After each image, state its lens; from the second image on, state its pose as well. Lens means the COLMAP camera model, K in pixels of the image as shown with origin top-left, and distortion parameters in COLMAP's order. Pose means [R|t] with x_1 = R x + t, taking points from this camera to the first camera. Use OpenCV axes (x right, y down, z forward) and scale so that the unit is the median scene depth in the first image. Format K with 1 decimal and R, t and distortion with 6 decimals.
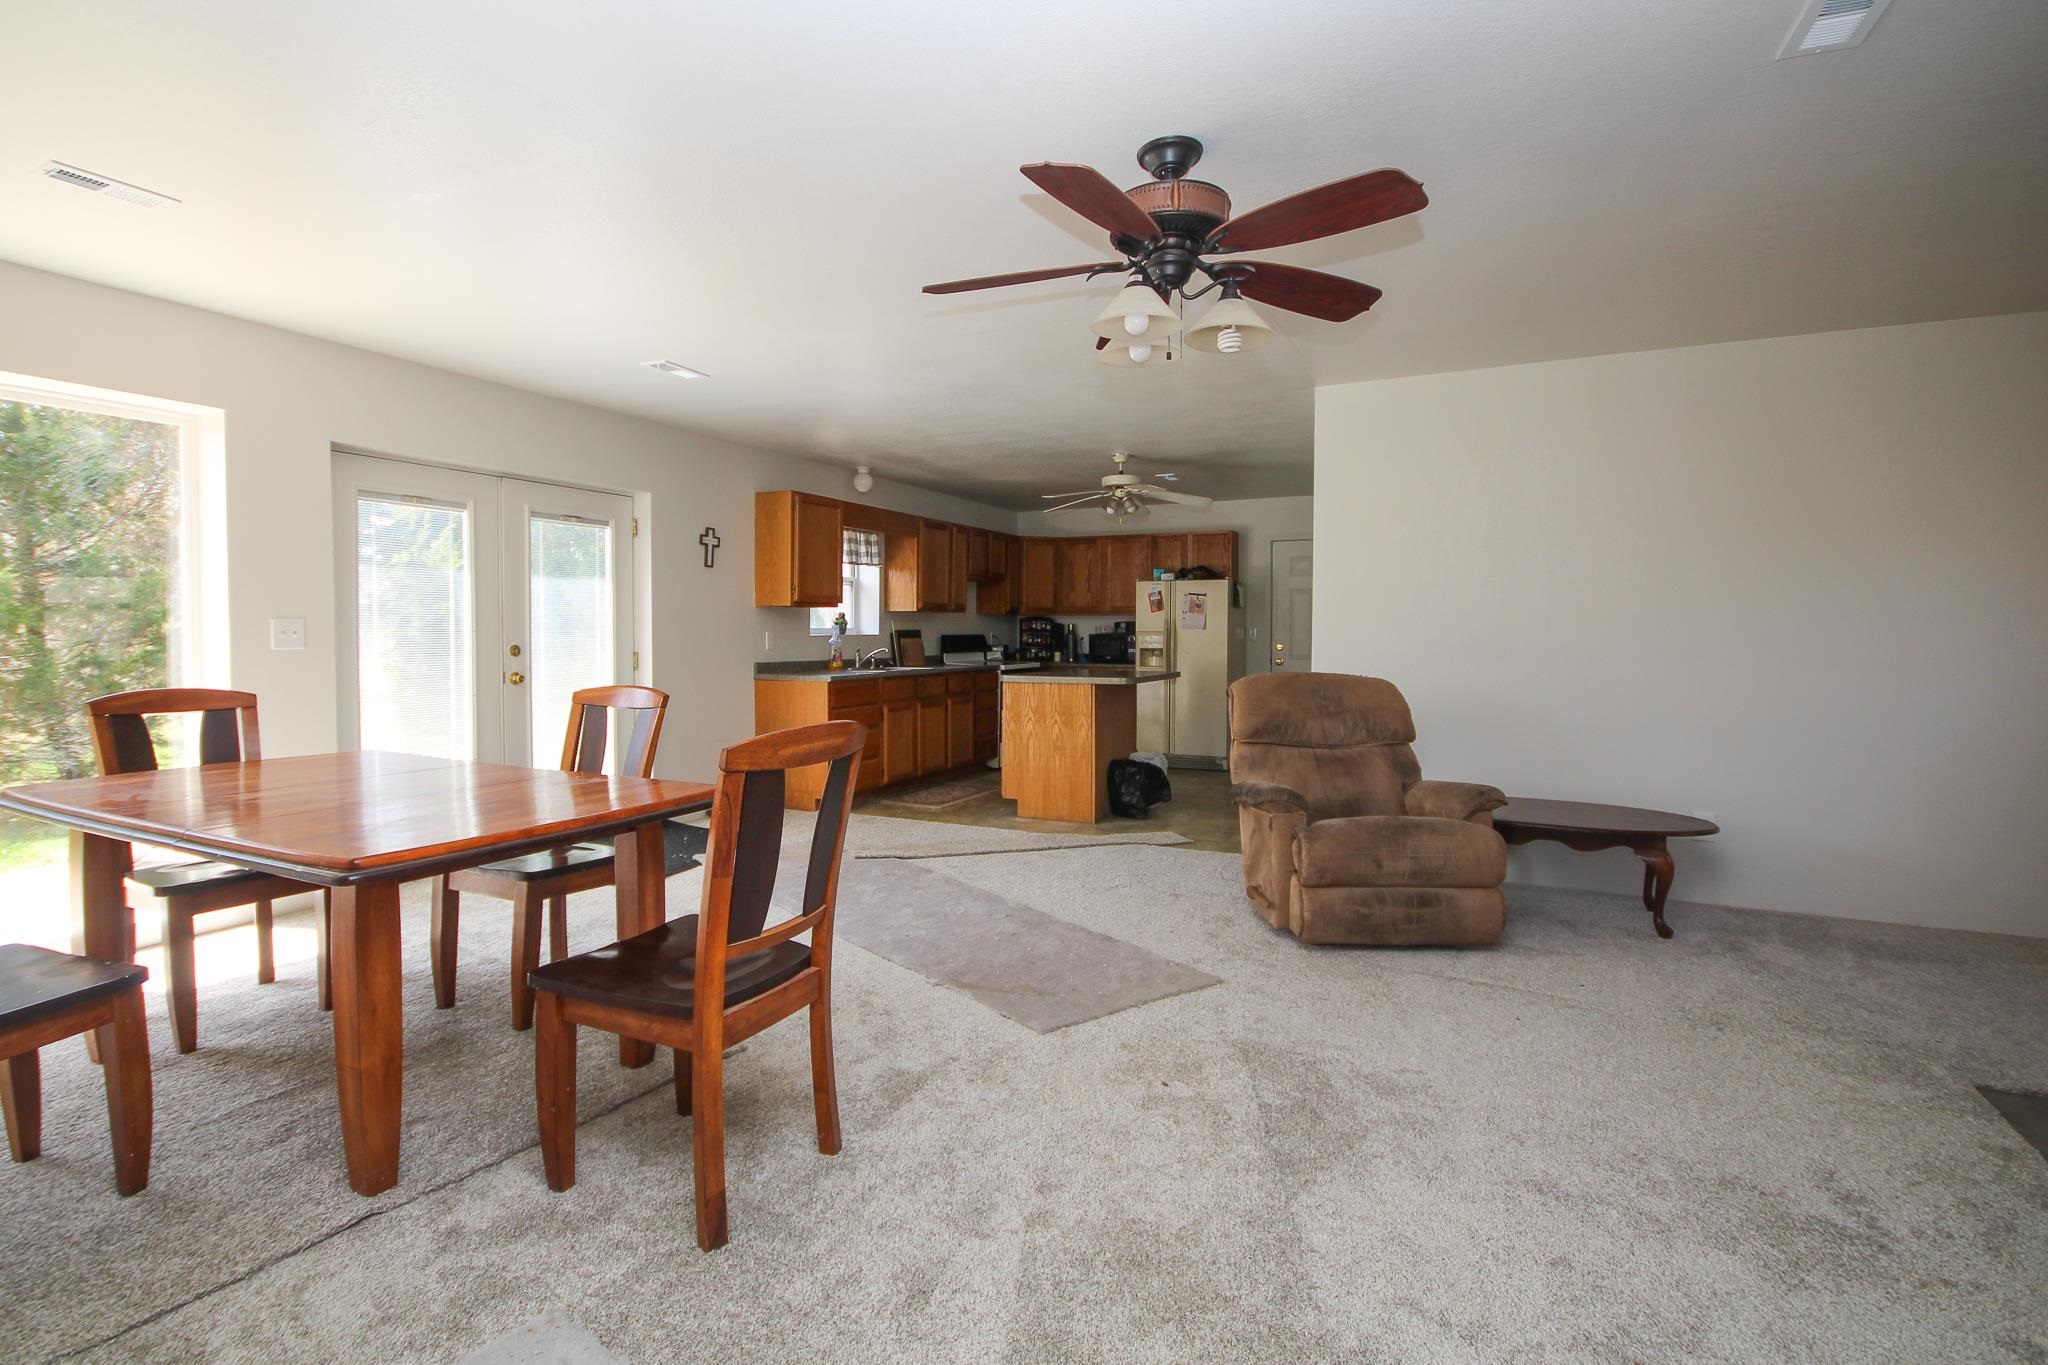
lens RADIAL K [[938.6, 0, 1020.1], [0, 938.6, 678.2], [0, 0, 1]] dist [-0.007221, 0.000078]
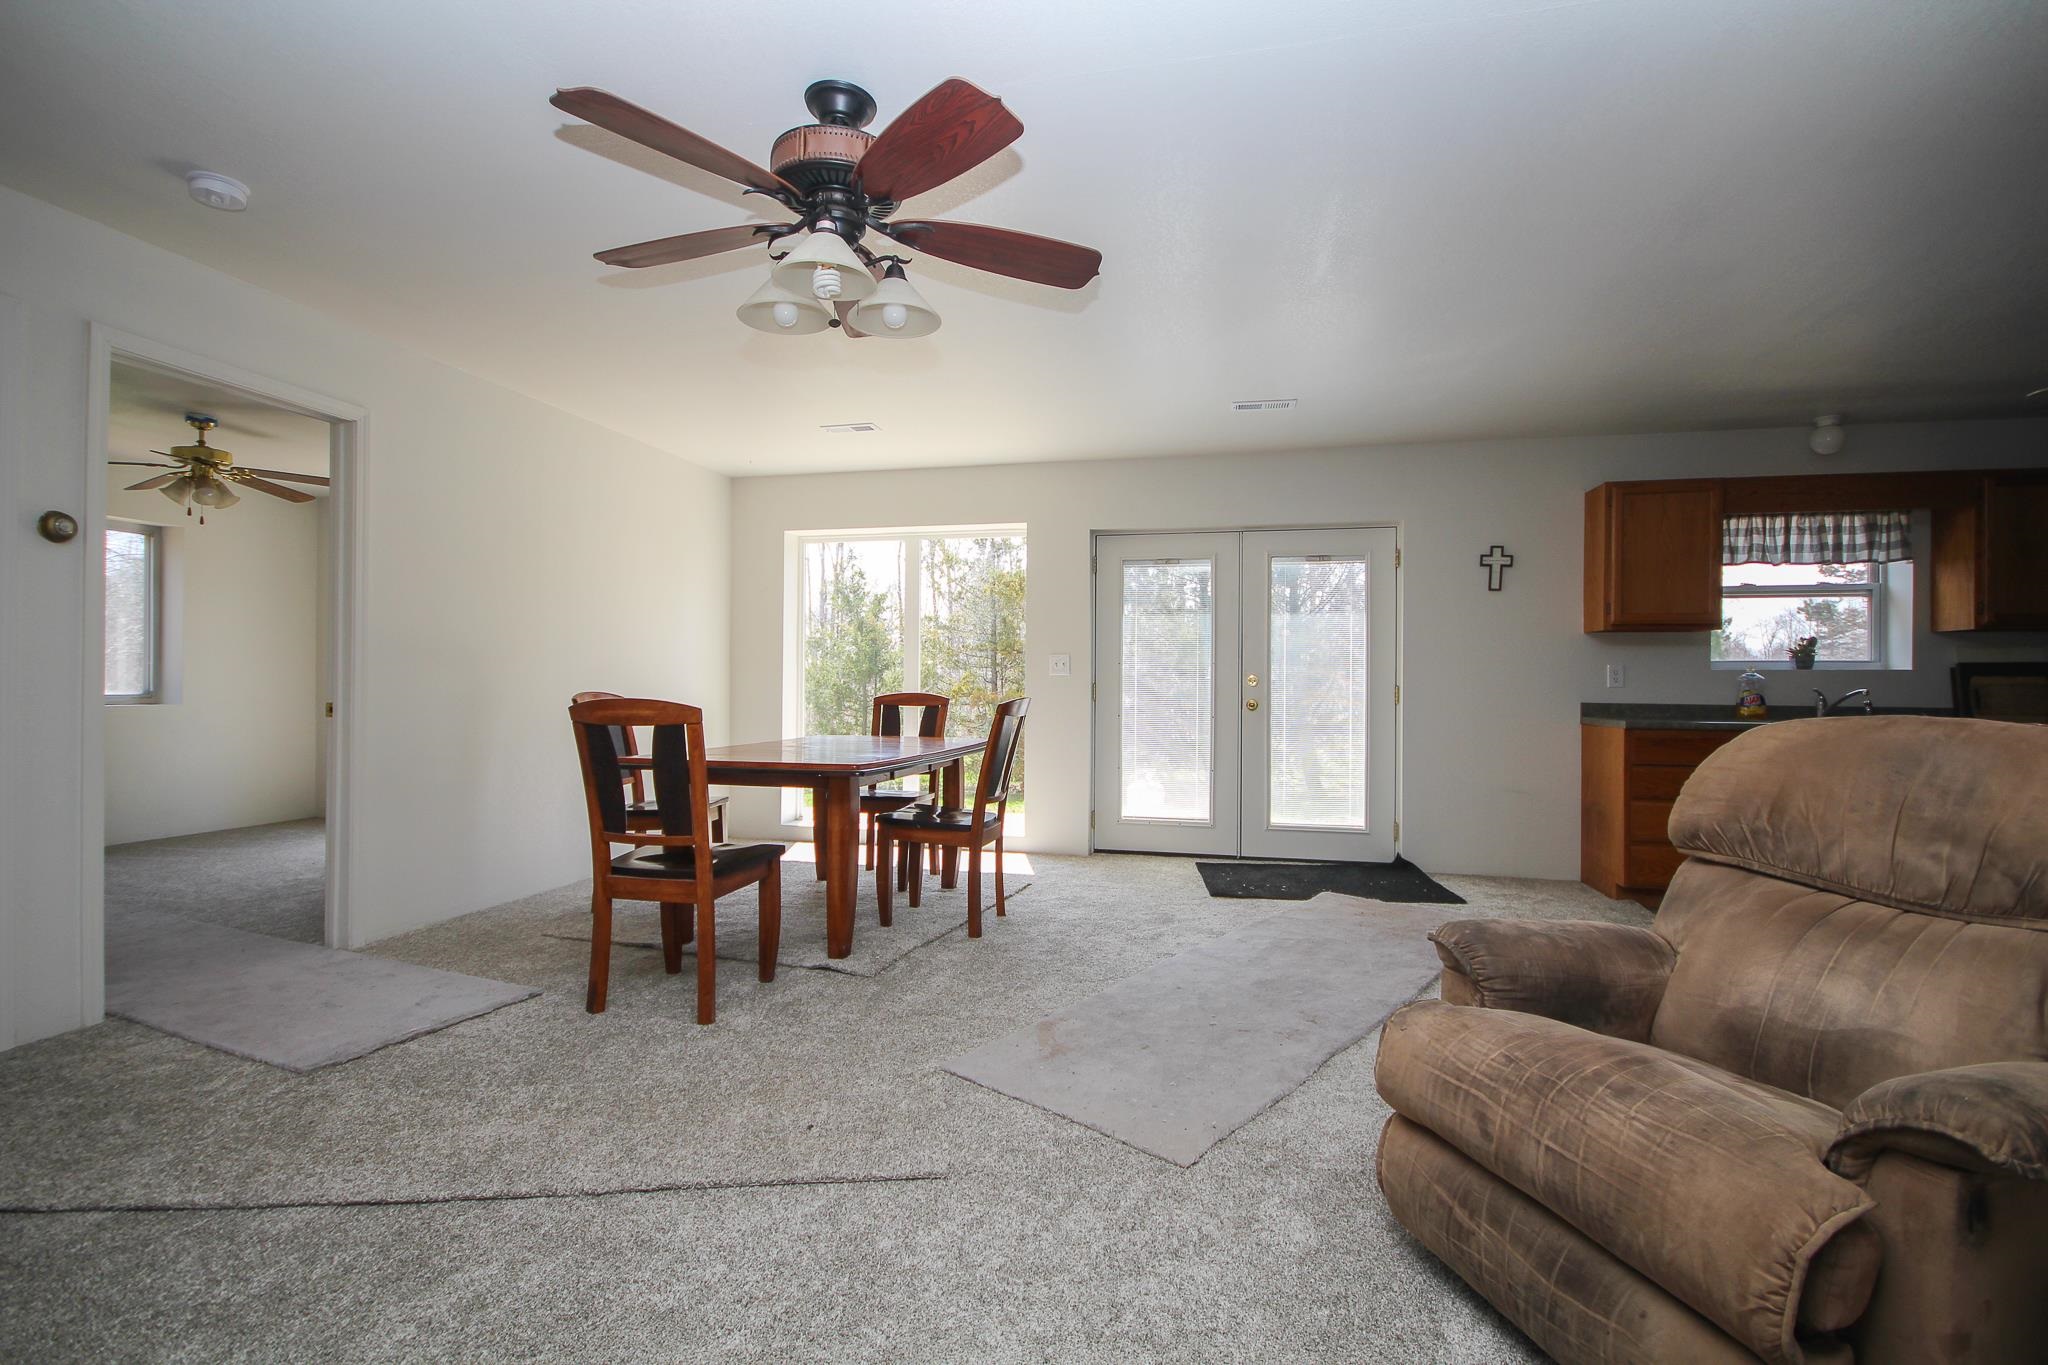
lens RADIAL K [[938.6, 0, 1020.1], [0, 938.6, 678.2], [0, 0, 1]] dist [-0.007221, 0.000078]
pose [[0.226138, -0.003384, -0.974089, 0.322504], [-0.054619, 0.998377, -0.016148, 0.001132], [0.972563, 0.056855, 0.225586, 0.289297]]
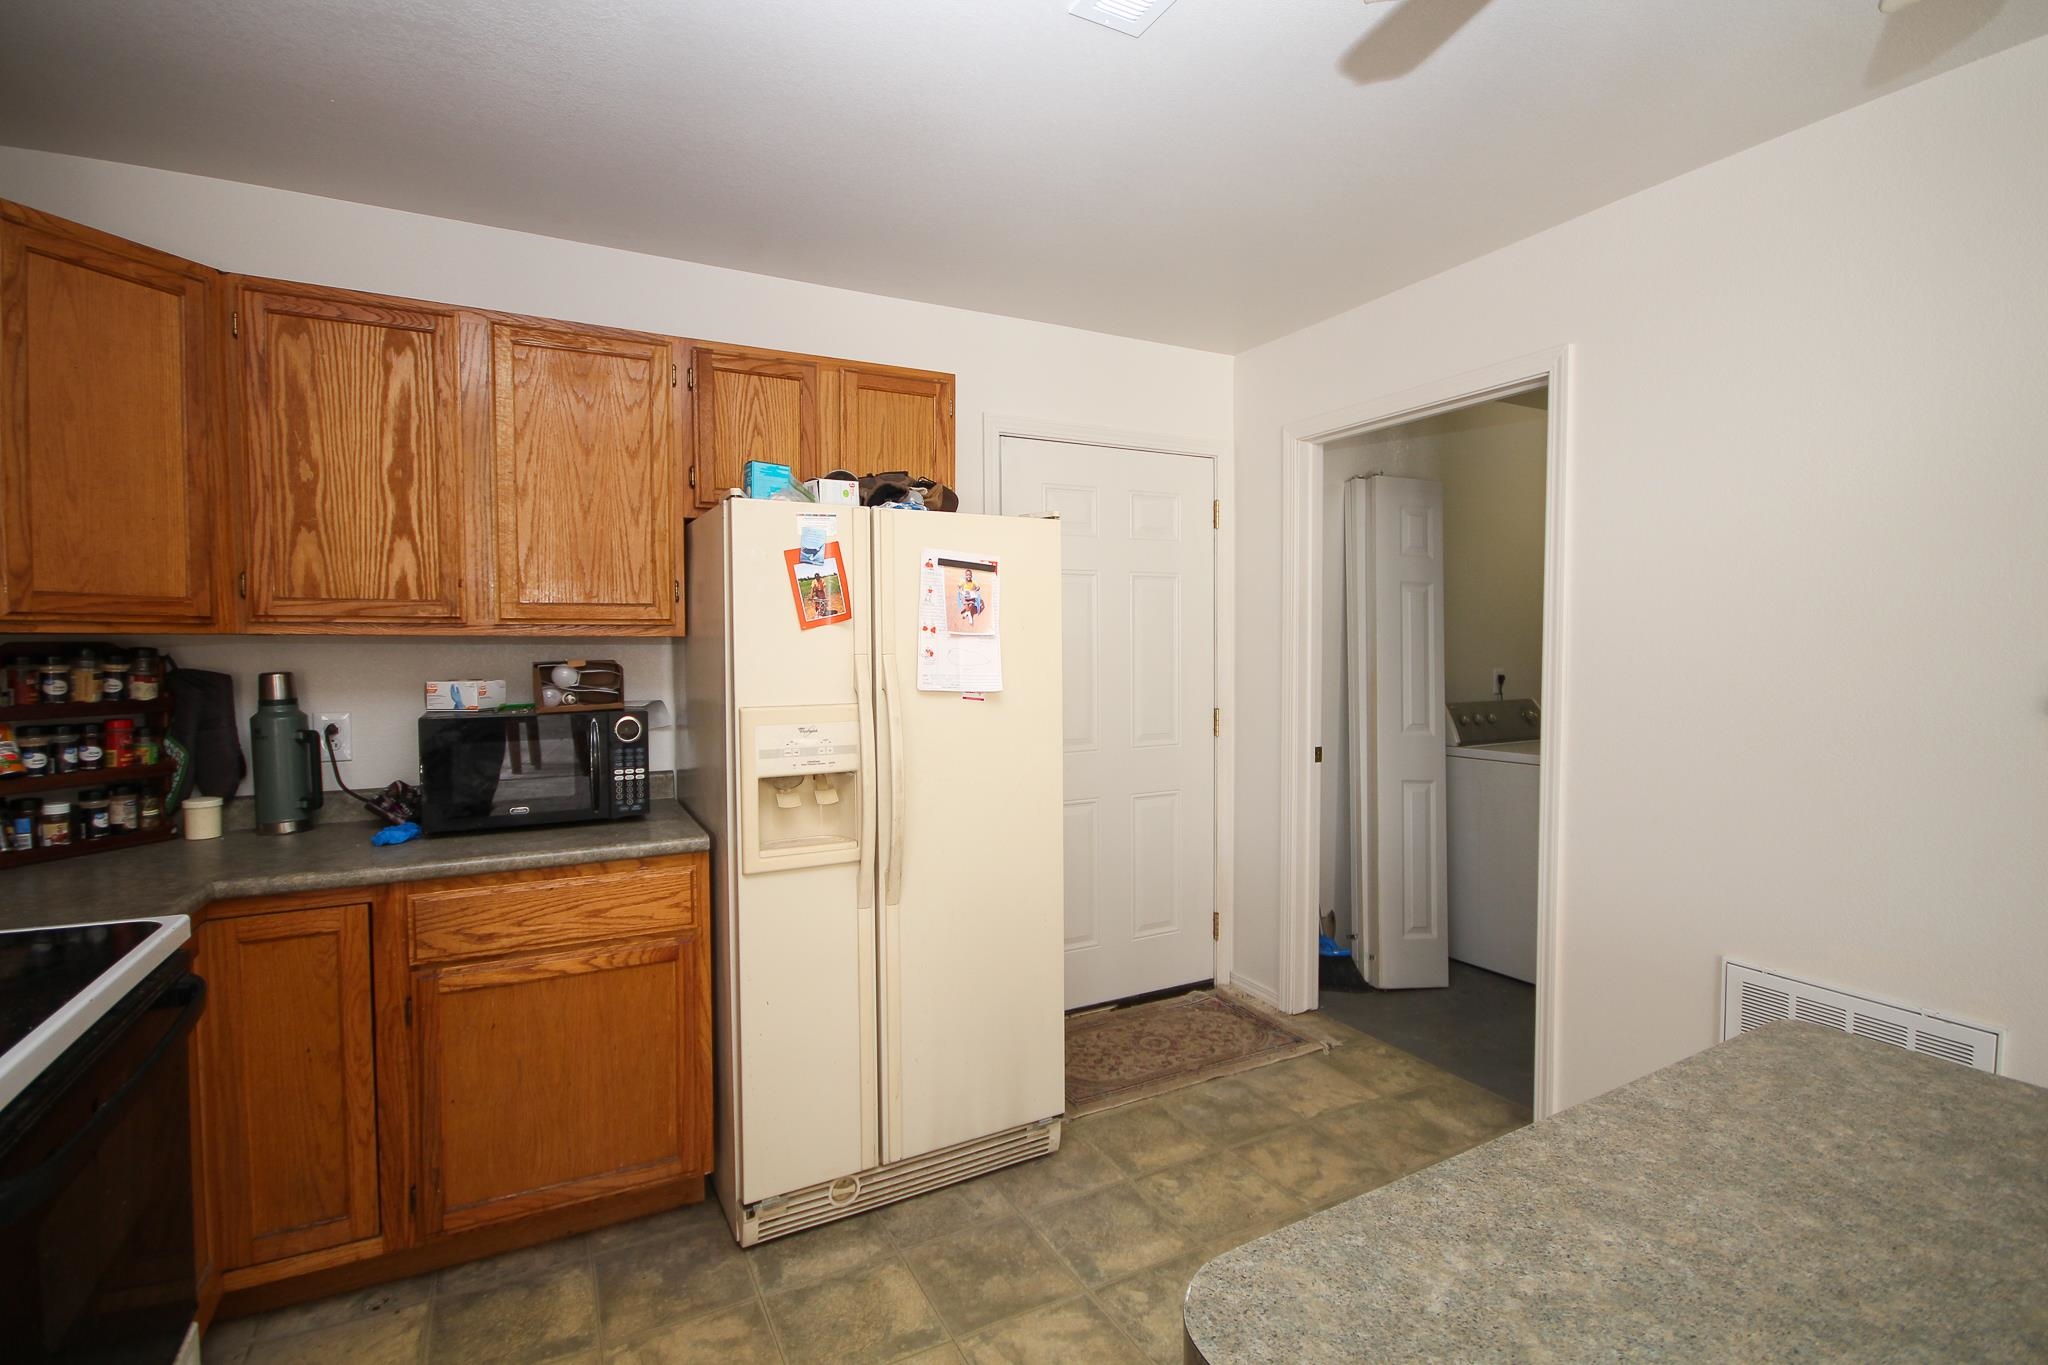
lens RADIAL K [[938.6, 0, 1020.1], [0, 938.6, 678.2], [0, 0, 1]] dist [-0.007221, 0.000078]
pose [[0.604023, -0.032494, 0.796305, -0.025678], [0.045793, 0.998933, 0.006027, -0.065746], [-0.795651, 0.032824, 0.604866, 0.947533]]
